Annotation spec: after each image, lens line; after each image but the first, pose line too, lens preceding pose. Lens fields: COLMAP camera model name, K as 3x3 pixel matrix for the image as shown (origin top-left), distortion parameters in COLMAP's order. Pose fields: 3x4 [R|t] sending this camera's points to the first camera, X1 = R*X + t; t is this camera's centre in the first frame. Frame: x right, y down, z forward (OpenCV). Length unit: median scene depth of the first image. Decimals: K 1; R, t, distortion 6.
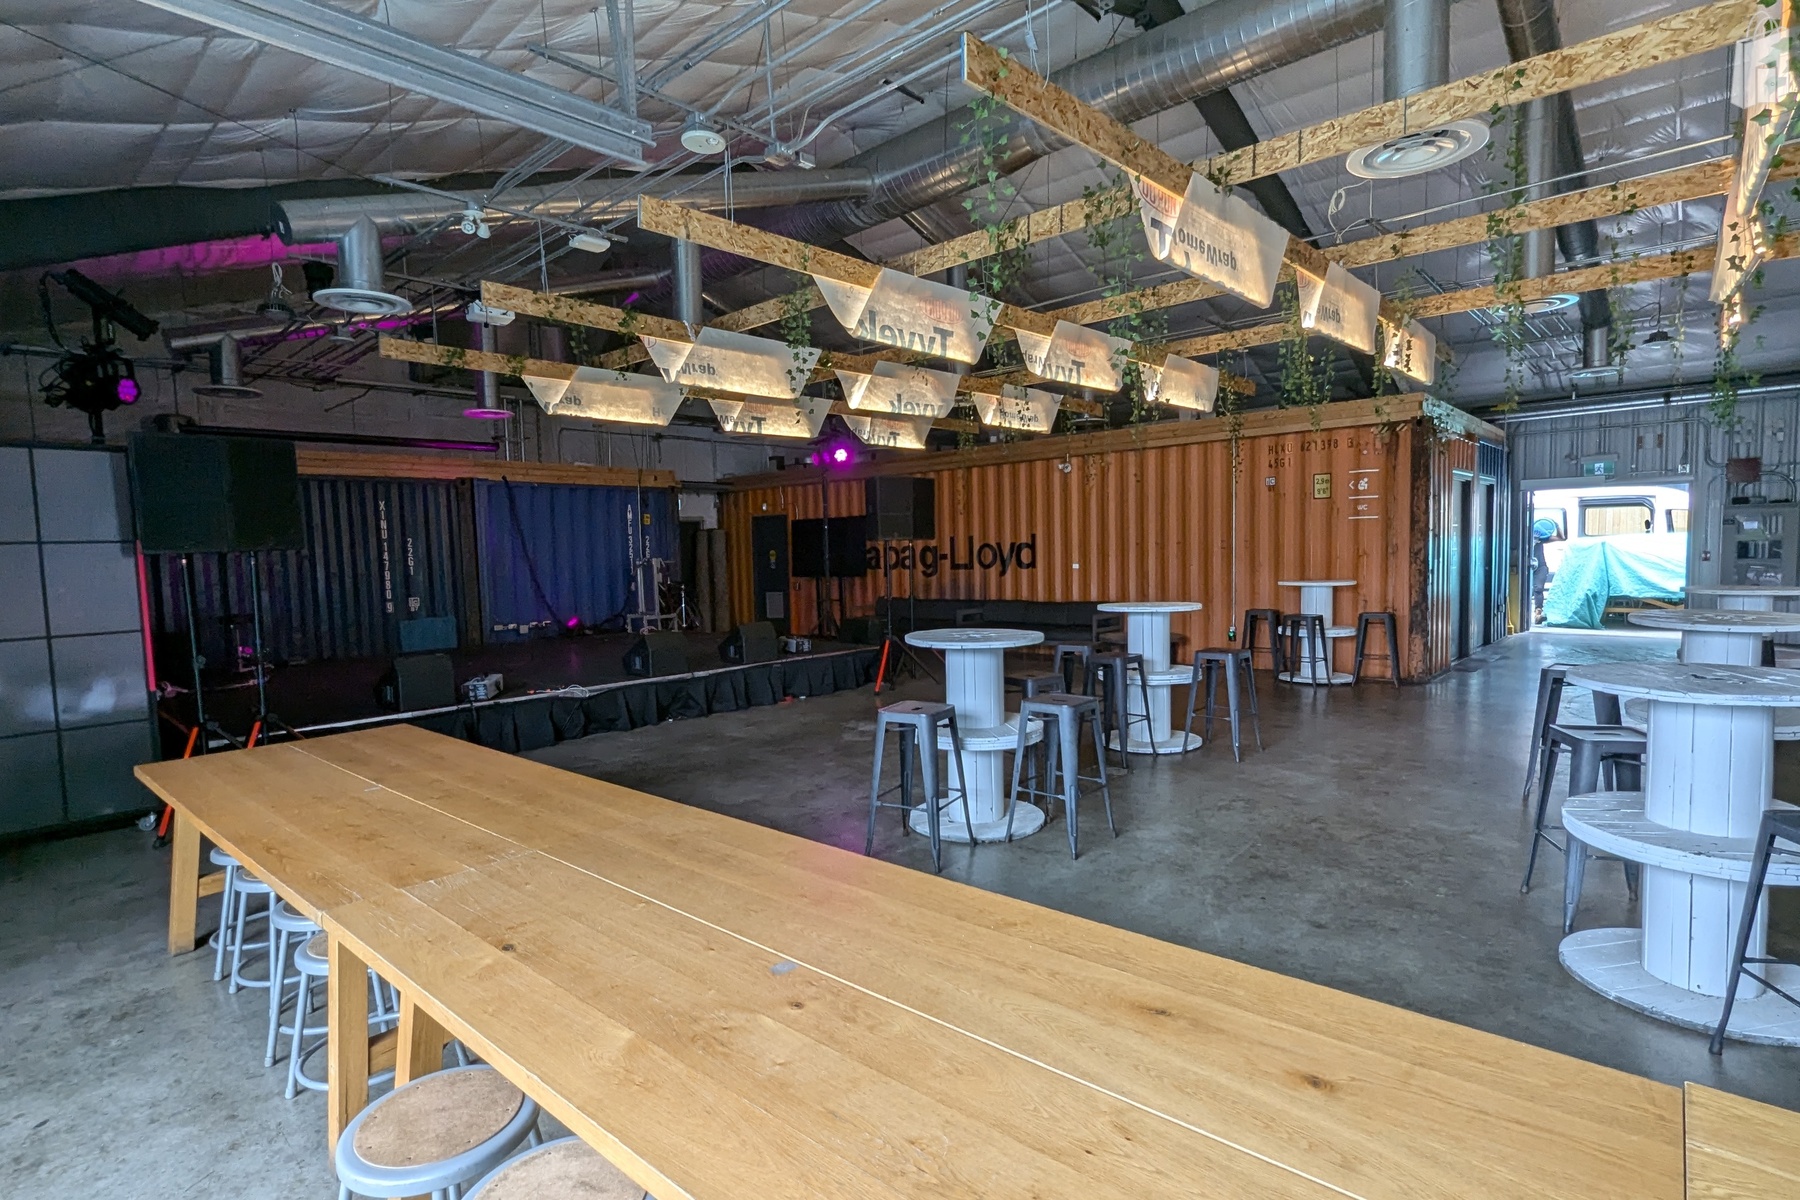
lens RADIAL K [[879.5, 0, 909.6], [0, 879.5, 607.3], [0, 0, 1]] dist [-0.003847, 0.001807]
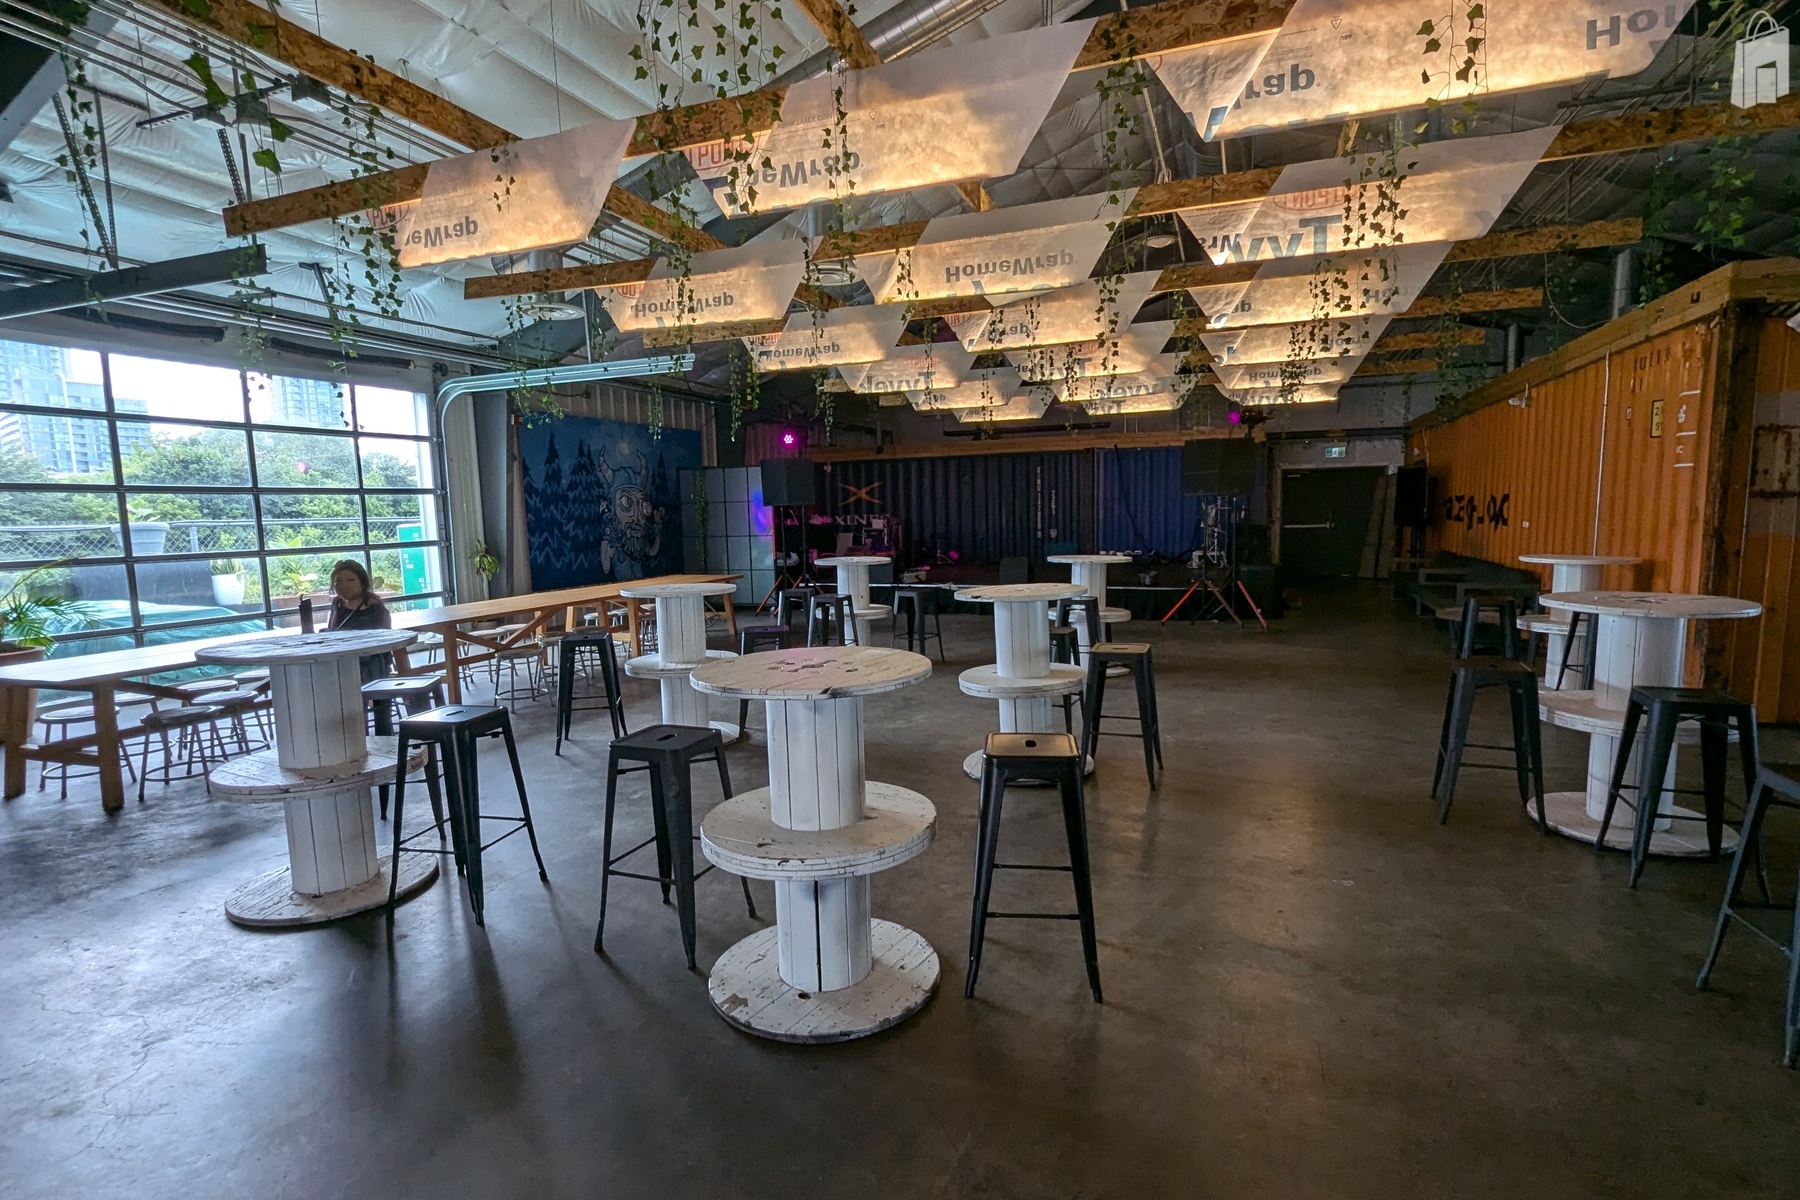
lens RADIAL K [[879.5, 0, 906.9], [0, 879.5, 605.7], [0, 0, 1]] dist [-0.003847, 0.001807]
pose [[0.362284, 0.122293, -0.924010, 0.809911], [-0.052244, 0.992461, 0.110869, -0.036013], [0.930602, 0.008108, 0.365942, 0.199151]]
